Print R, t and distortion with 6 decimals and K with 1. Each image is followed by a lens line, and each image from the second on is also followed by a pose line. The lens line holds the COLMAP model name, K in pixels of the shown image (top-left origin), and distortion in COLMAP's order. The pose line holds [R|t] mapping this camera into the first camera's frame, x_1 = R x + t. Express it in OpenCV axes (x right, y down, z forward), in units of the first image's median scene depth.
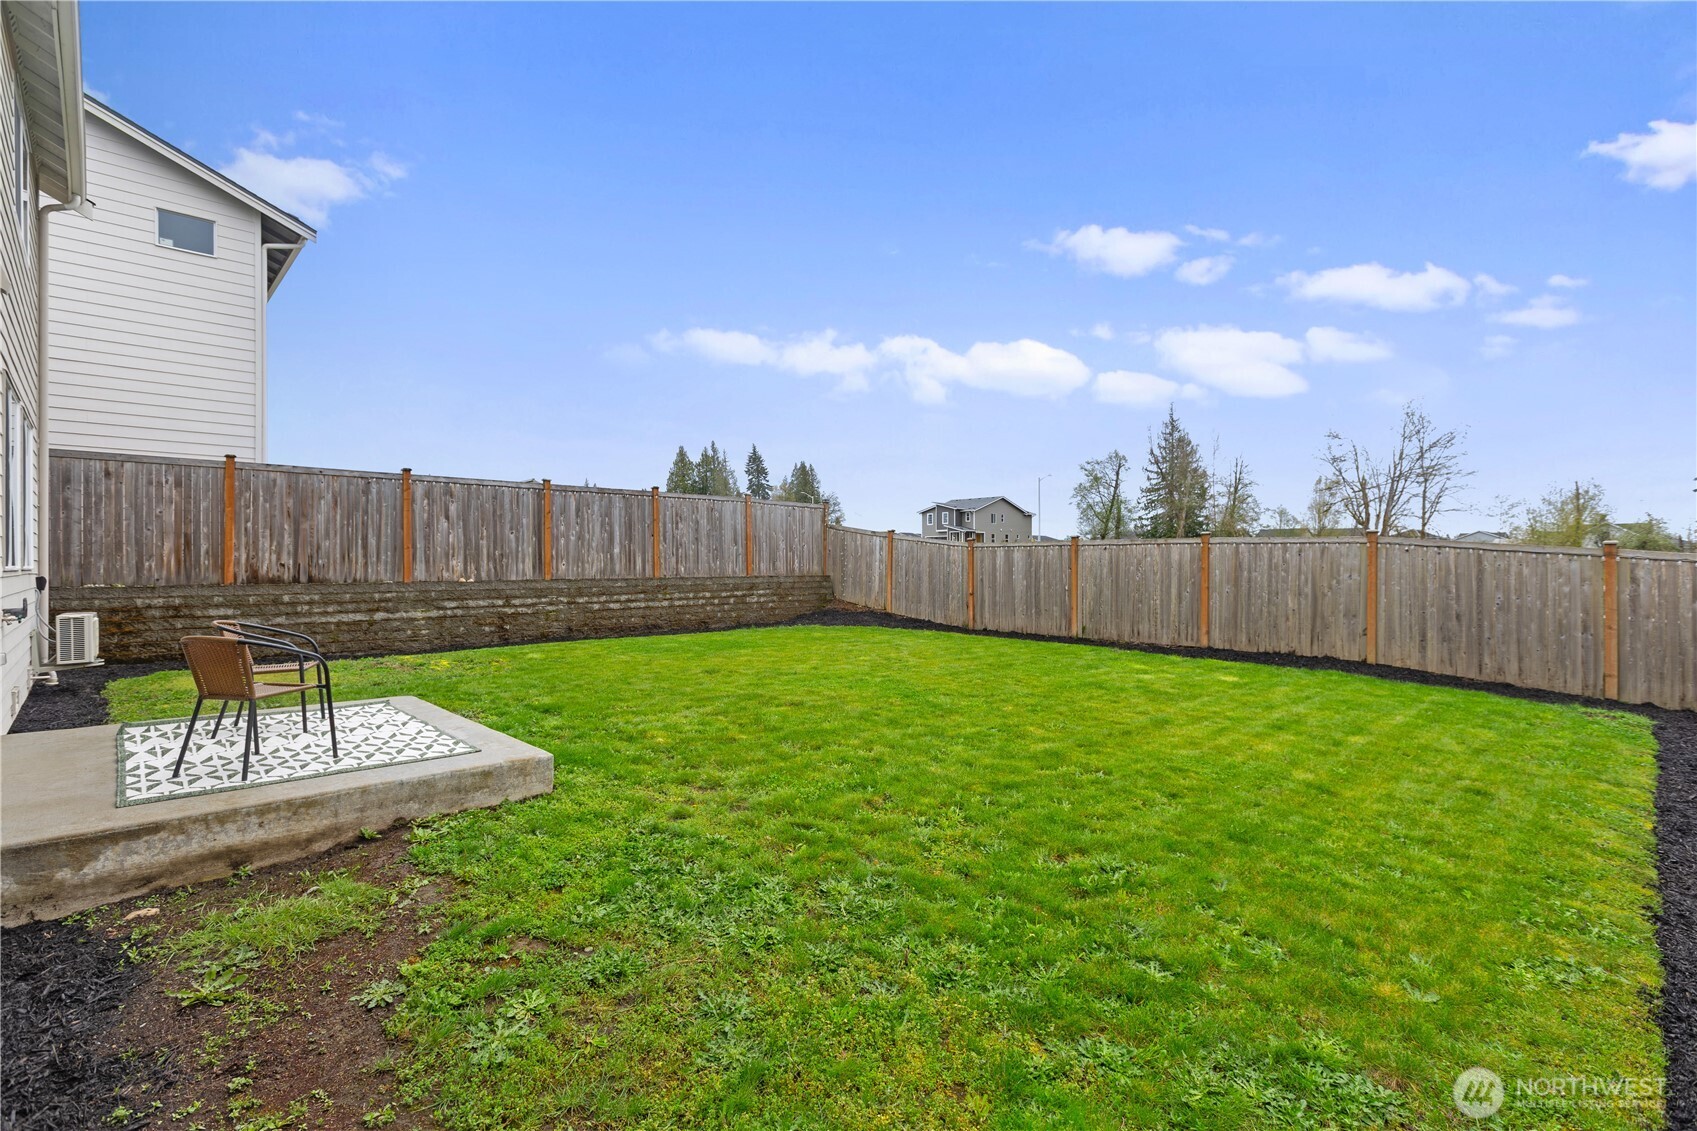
lens RADIAL K [[780.8, 0, 848.5], [0, 780.8, 557.4], [0, 0, 1]] dist [0.023597, -0.000530]
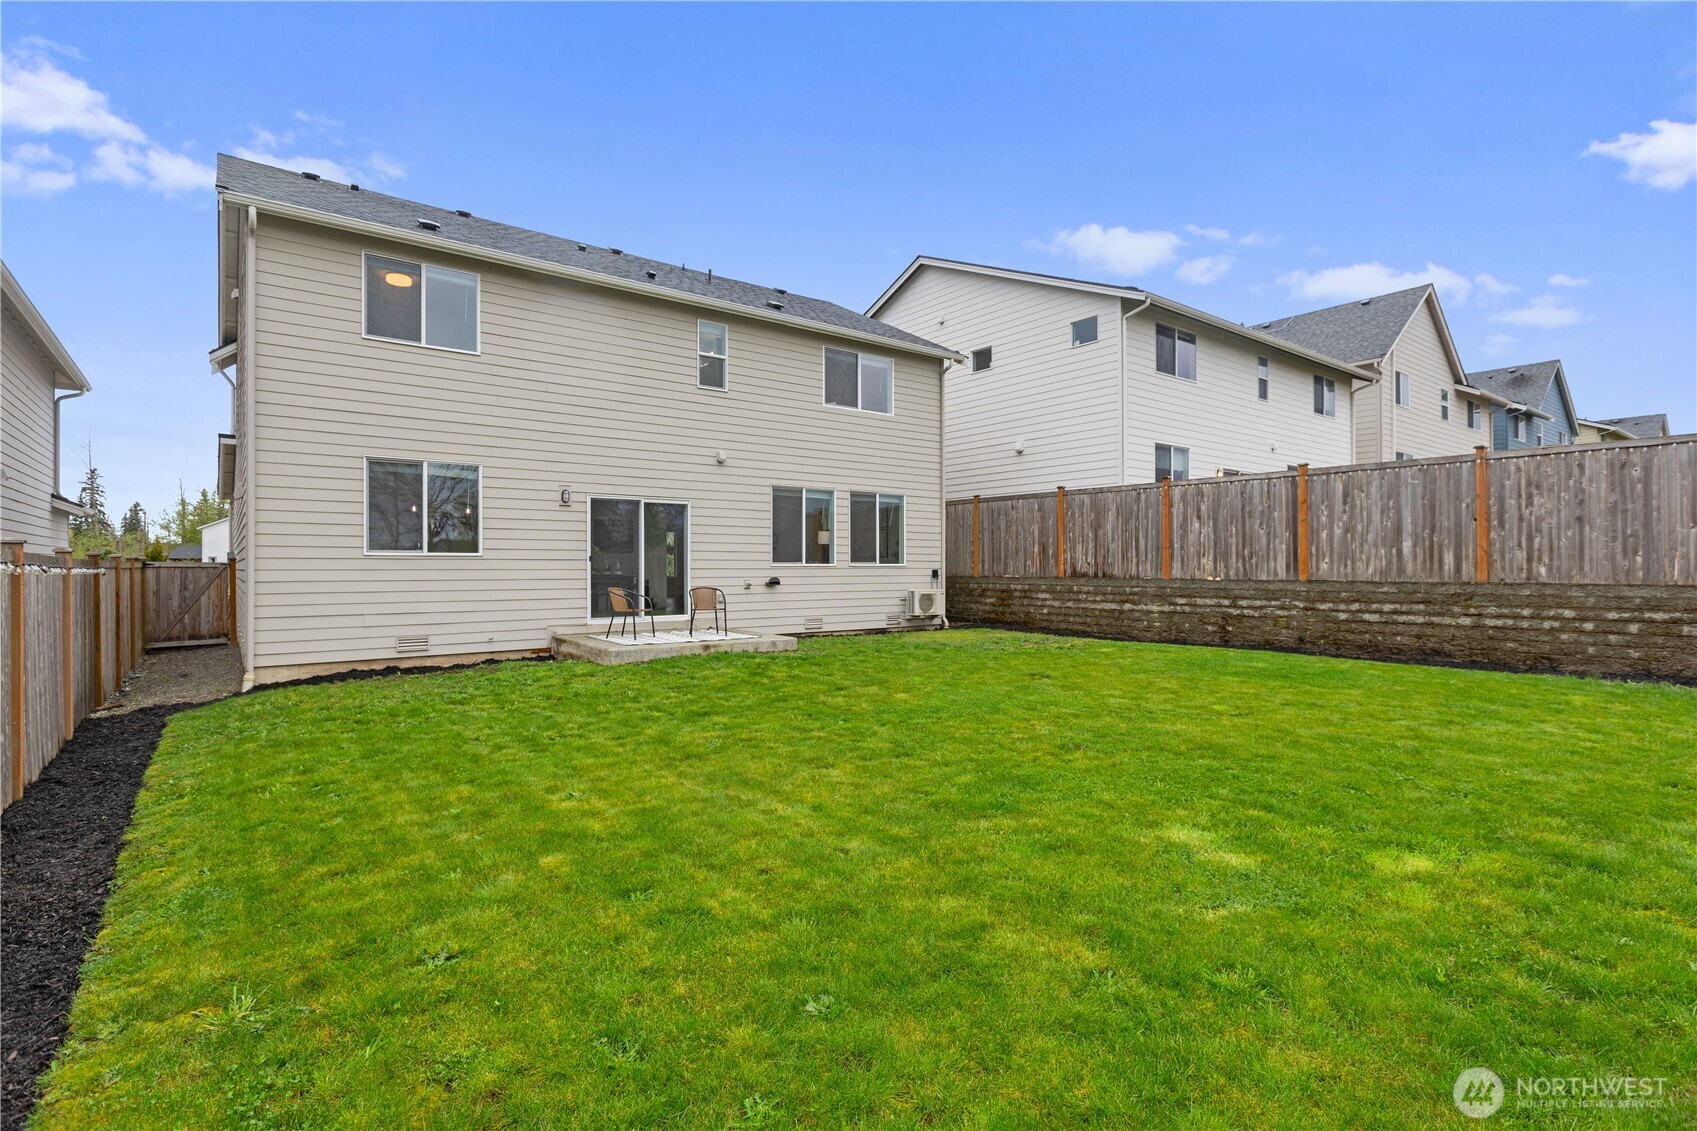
lens RADIAL K [[801.2, 0, 844.9], [0, 801.2, 563.5], [0, 0, 1]] dist [-0.007155, 0.000656]
pose [[-0.093805, 0.003571, -0.995584, 0.562748], [0.014301, 0.999895, 0.002239, 0.000568], [0.995488, -0.014028, -0.093846, 0.608457]]
